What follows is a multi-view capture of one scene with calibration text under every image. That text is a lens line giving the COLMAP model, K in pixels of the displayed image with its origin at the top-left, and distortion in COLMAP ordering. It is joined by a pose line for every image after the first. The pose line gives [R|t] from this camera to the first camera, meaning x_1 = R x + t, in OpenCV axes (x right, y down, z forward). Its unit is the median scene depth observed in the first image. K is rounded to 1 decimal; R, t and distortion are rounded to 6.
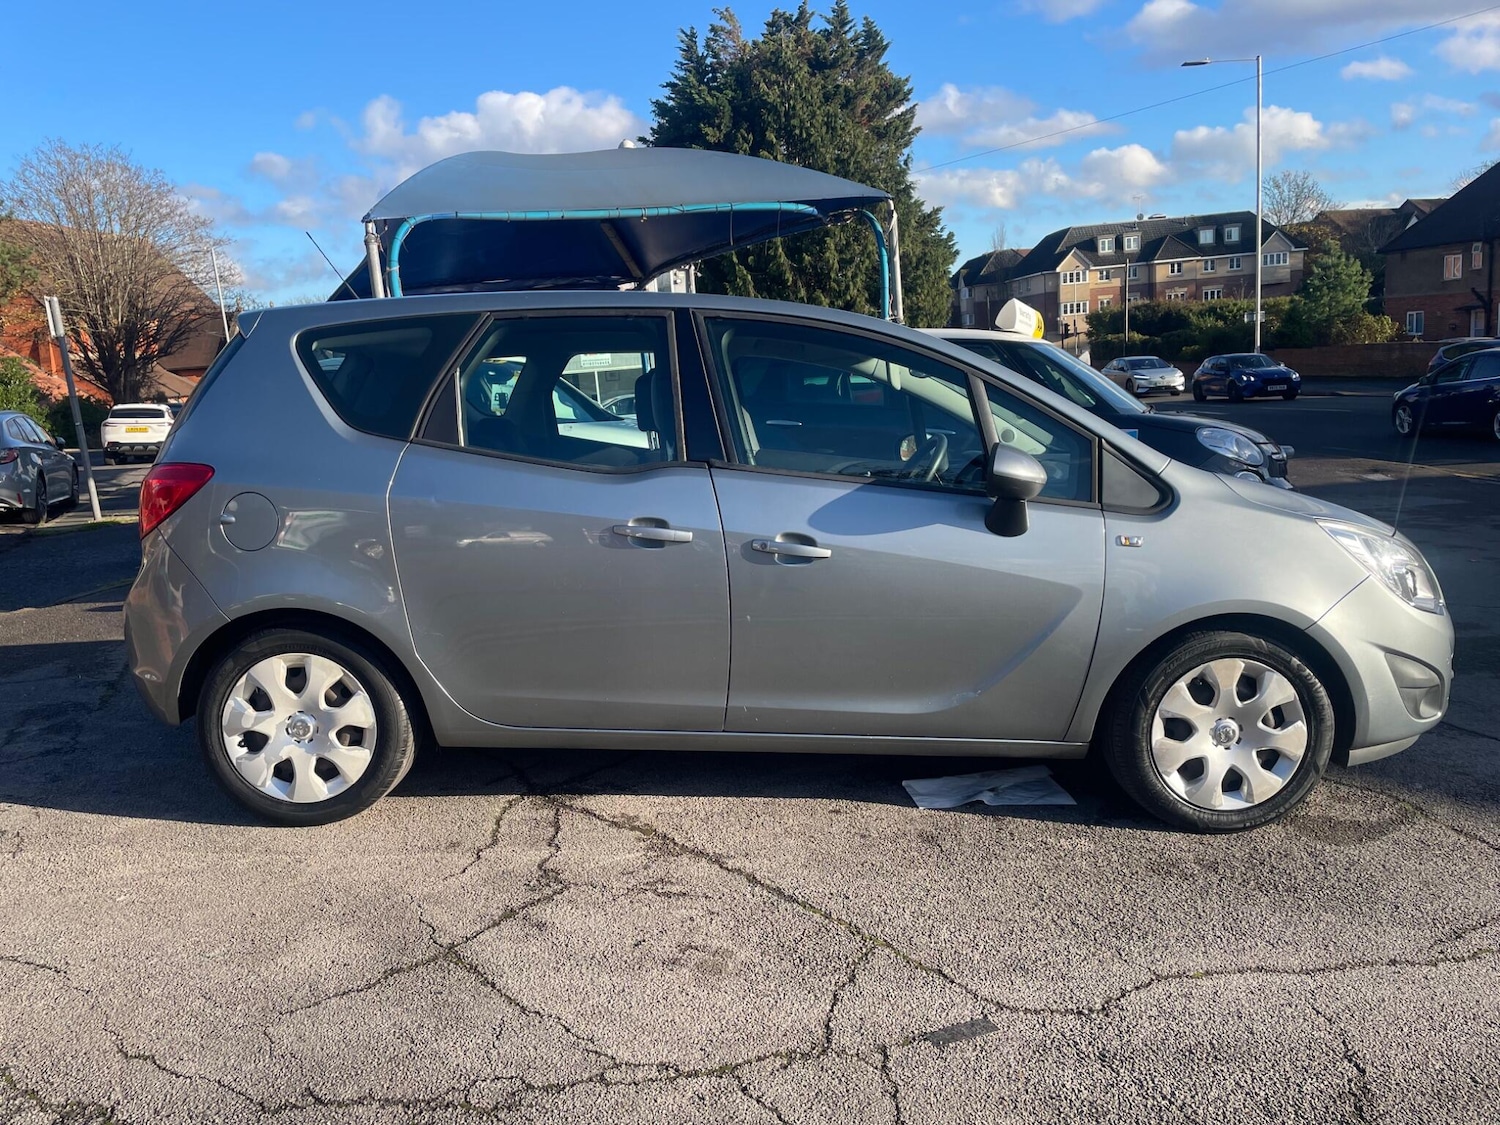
lens RADIAL K [[1137.7, 0, 739.3], [0, 1137.7, 565.4], [0, 0, 1]] dist [0.072895, -0.093299]
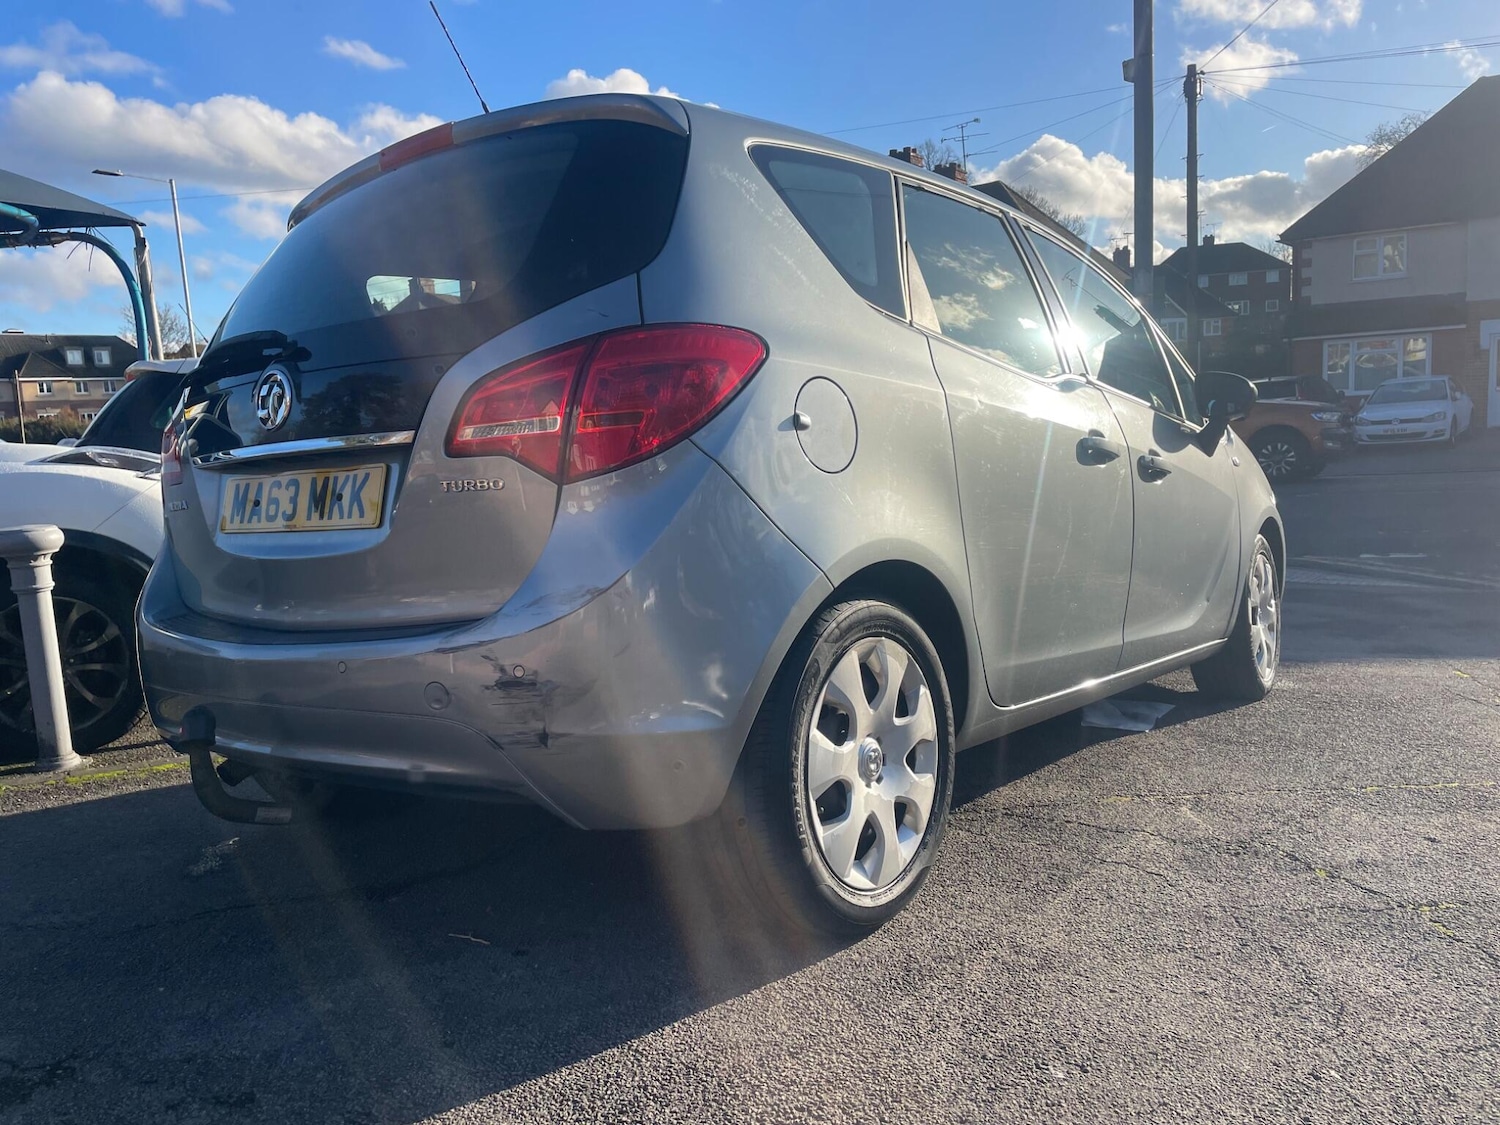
lens RADIAL K [[1128.2, 0, 742.4], [0, 1128.2, 564.4], [0, 0, 1]] dist [0.075060, -0.093330]
pose [[0.597367, -0.061227, 0.799627, -0.907747], [0.150990, 0.987837, -0.037160, 0.048688], [-0.787626, 0.142934, 0.599346, 0.676629]]
